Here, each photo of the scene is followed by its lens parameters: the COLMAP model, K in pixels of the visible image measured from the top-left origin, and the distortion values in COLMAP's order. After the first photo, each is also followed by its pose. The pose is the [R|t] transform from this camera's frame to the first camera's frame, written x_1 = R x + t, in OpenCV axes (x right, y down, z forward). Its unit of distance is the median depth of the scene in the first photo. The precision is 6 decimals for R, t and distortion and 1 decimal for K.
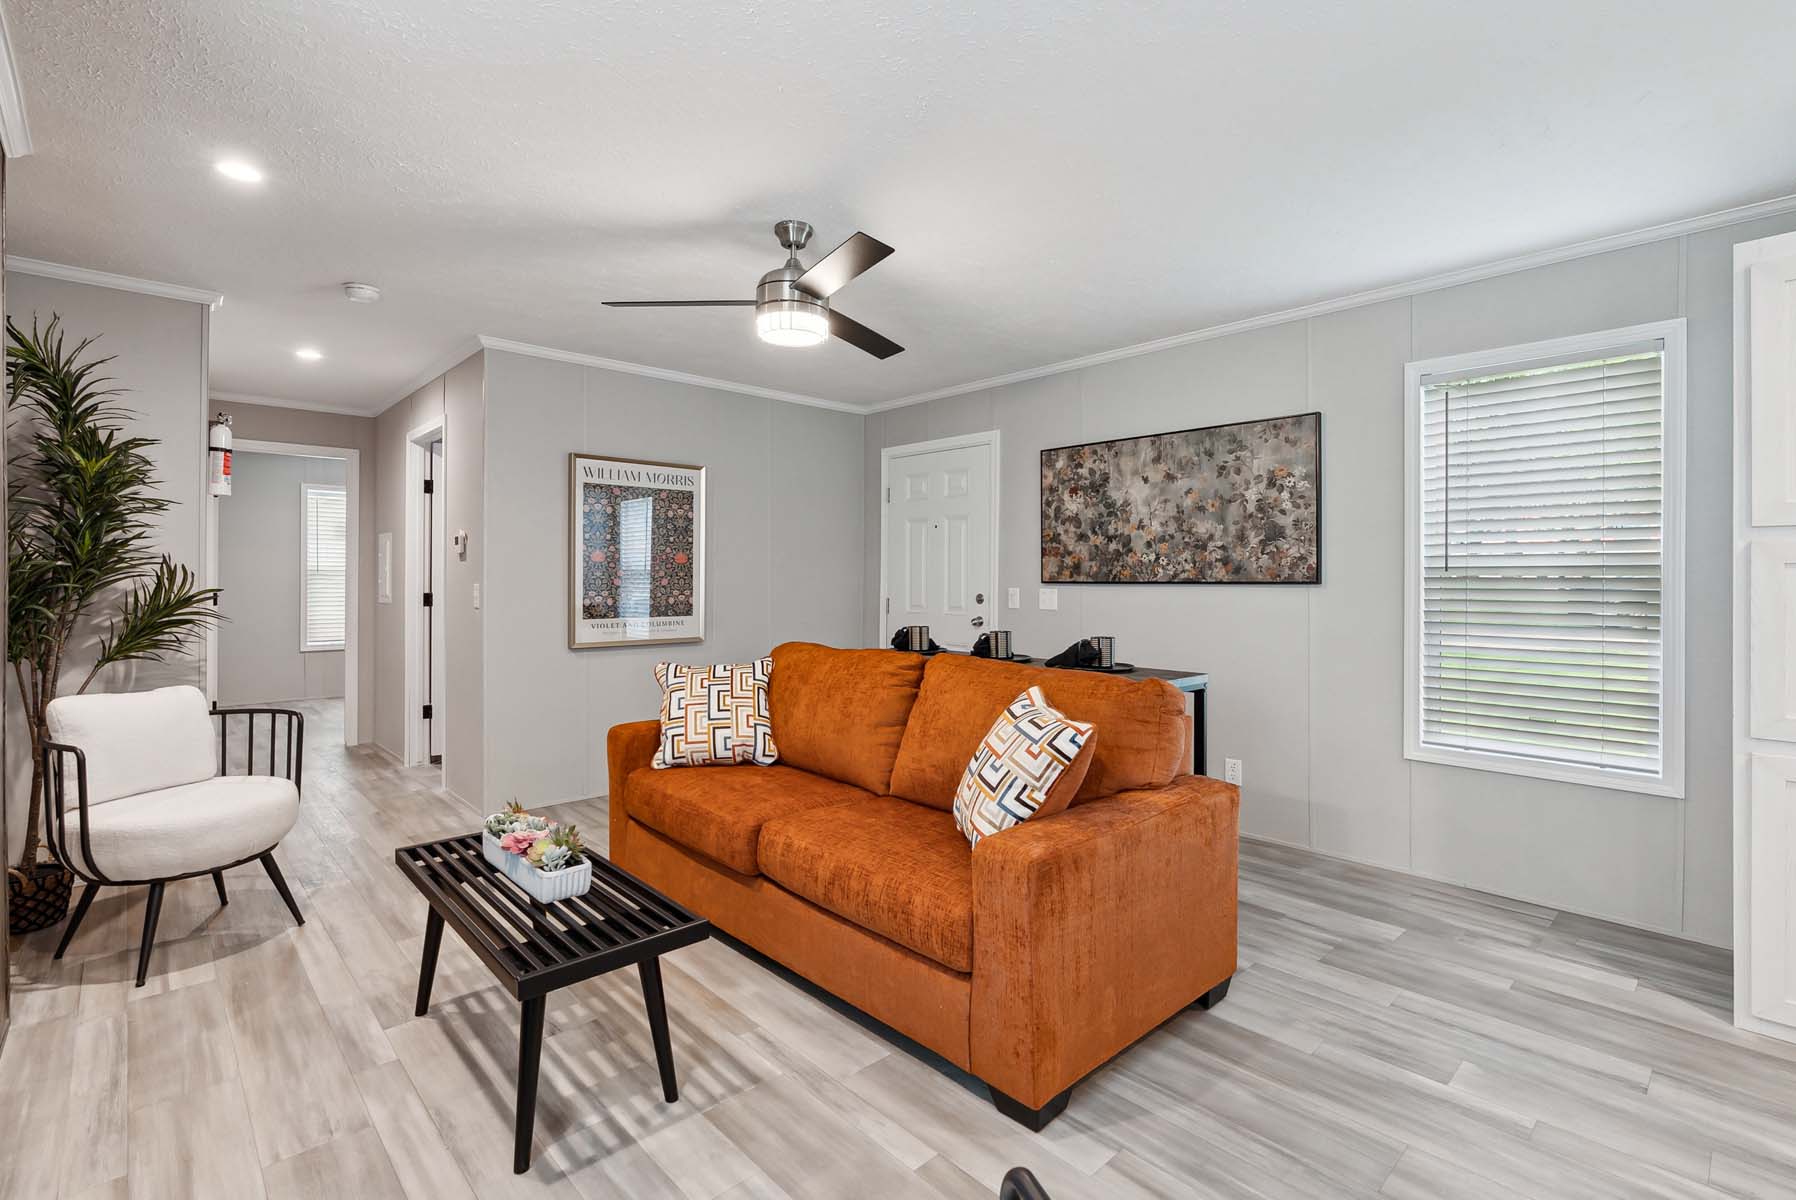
lens RADIAL K [[850.1, 0, 918.9], [0, 850.1, 573.5], [0, 0, 1]] dist [-0.008180, 0.003386]
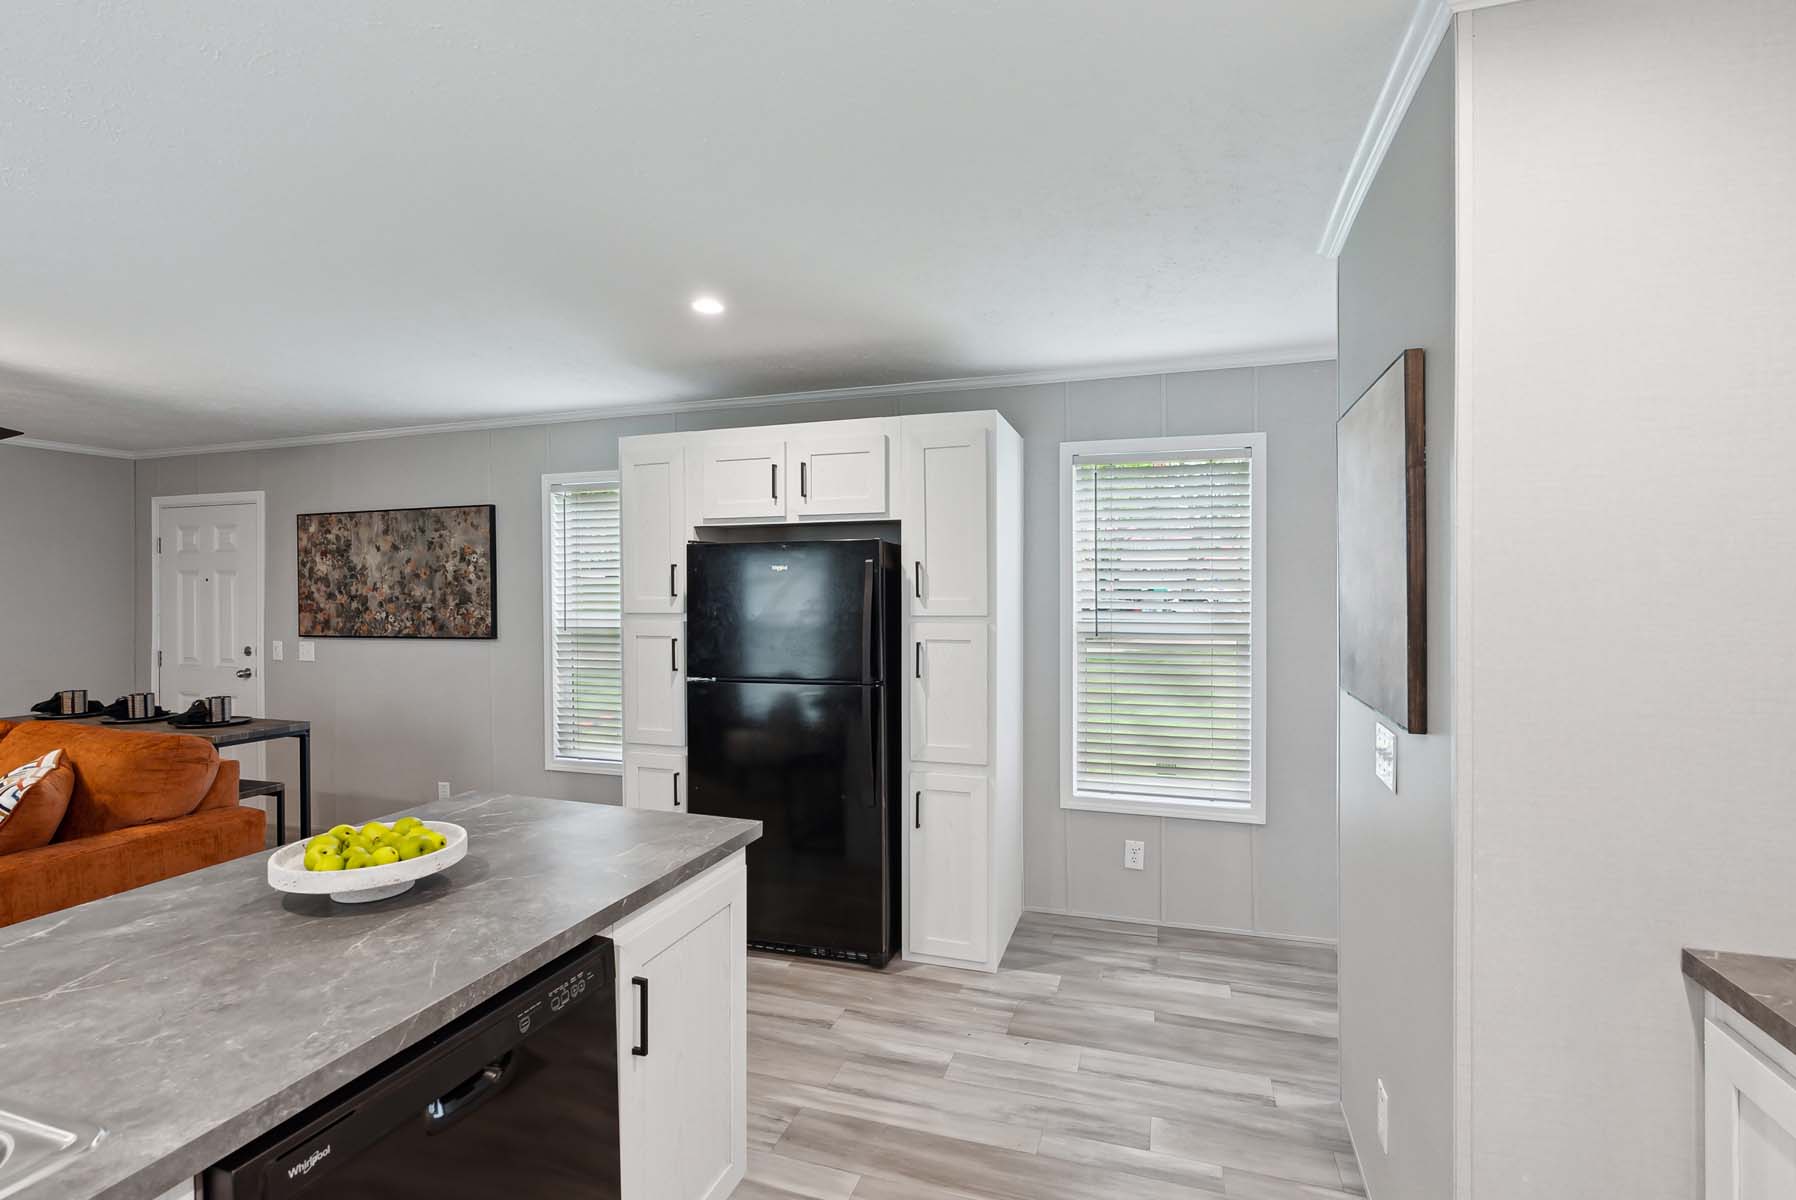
lens RADIAL K [[850.1, 0, 911.7], [0, 850.1, 597.5], [0, 0, 1]] dist [-0.008180, 0.003386]
pose [[0.891501, -0.007967, 0.452948, 0.387669], [0.002797, 0.999923, 0.012081, -0.054725], [-0.453010, -0.009503, 0.891455, -0.359609]]
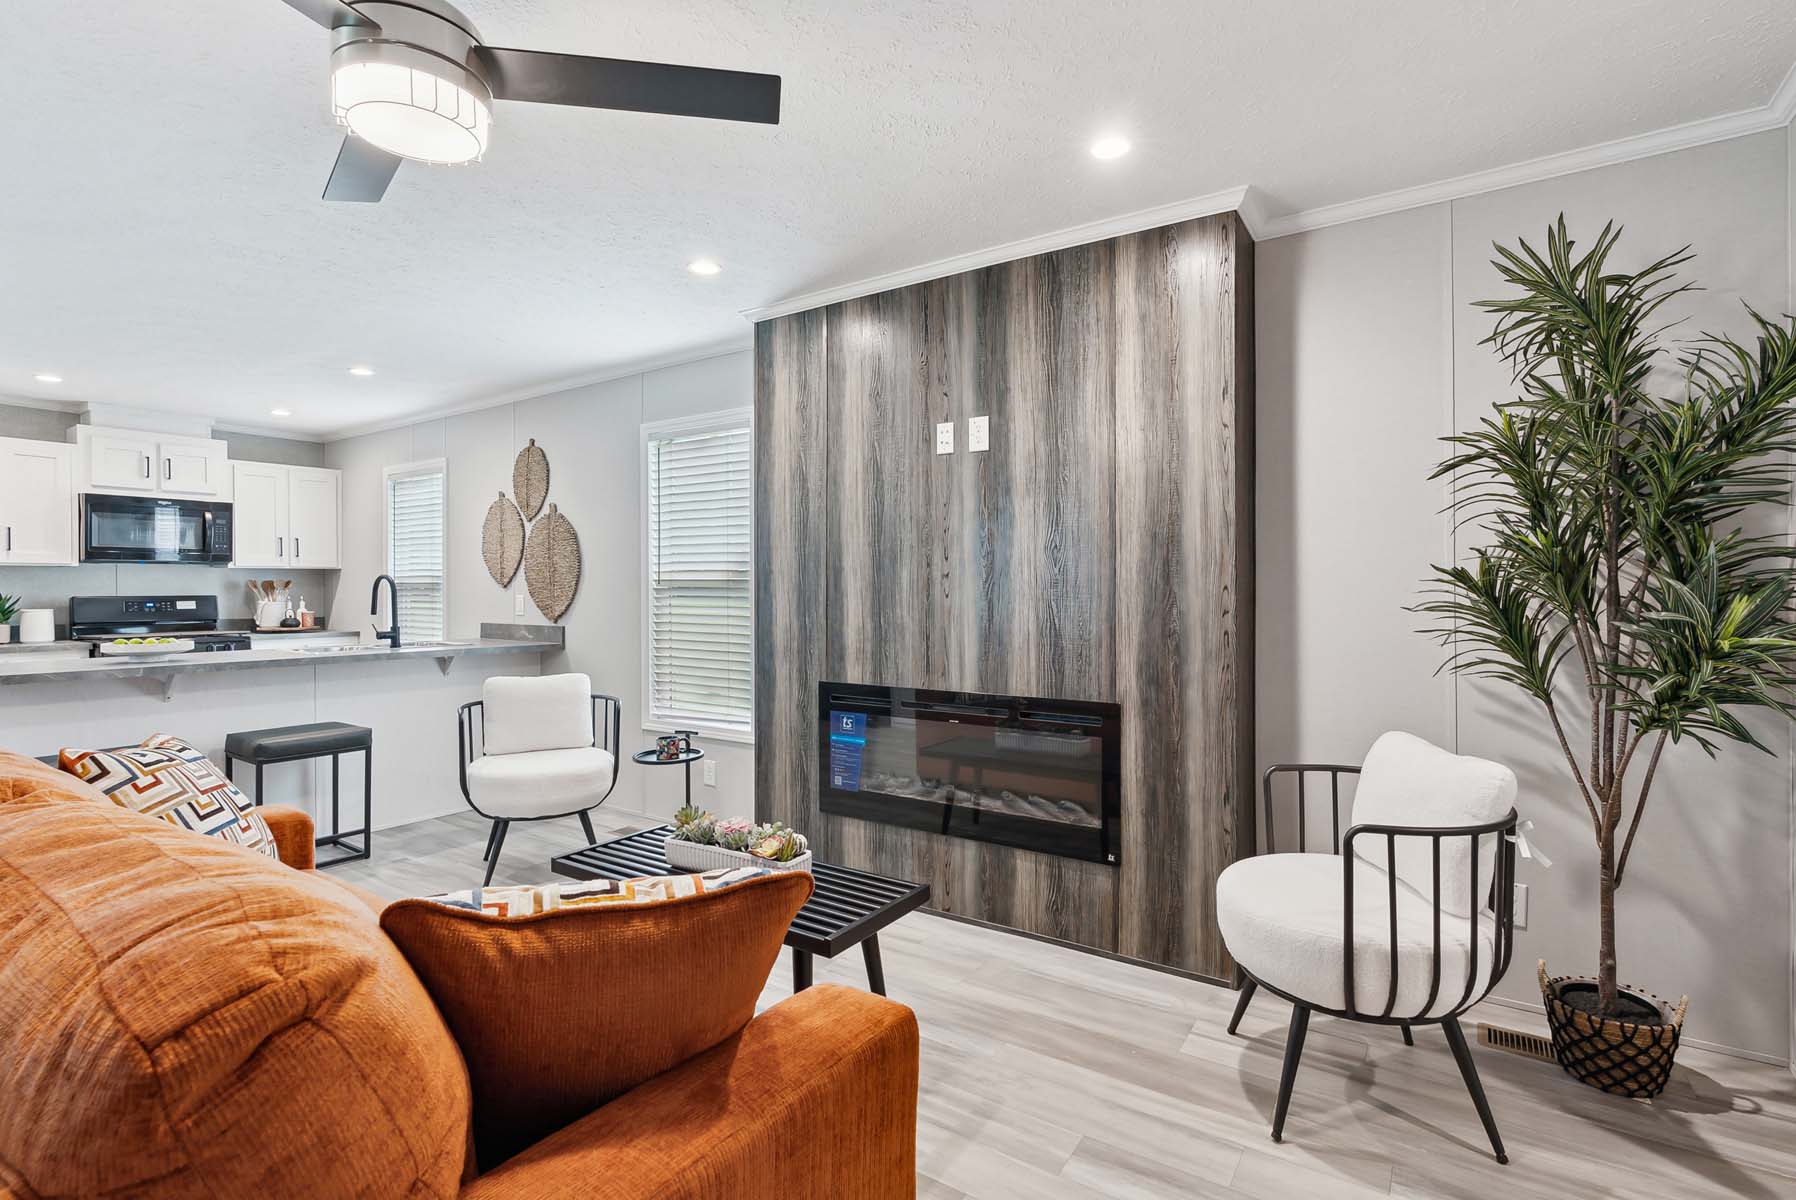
lens RADIAL K [[850.1, 0, 914.9], [0, 850.1, 586.7], [0, 0, 1]] dist [-0.008180, 0.003386]
pose [[-0.976965, 0.005957, -0.213315, -0.225357], [0.006302, 0.999980, -0.000940, 0.000475], [0.213305, -0.002262, -0.976983, 1.052190]]
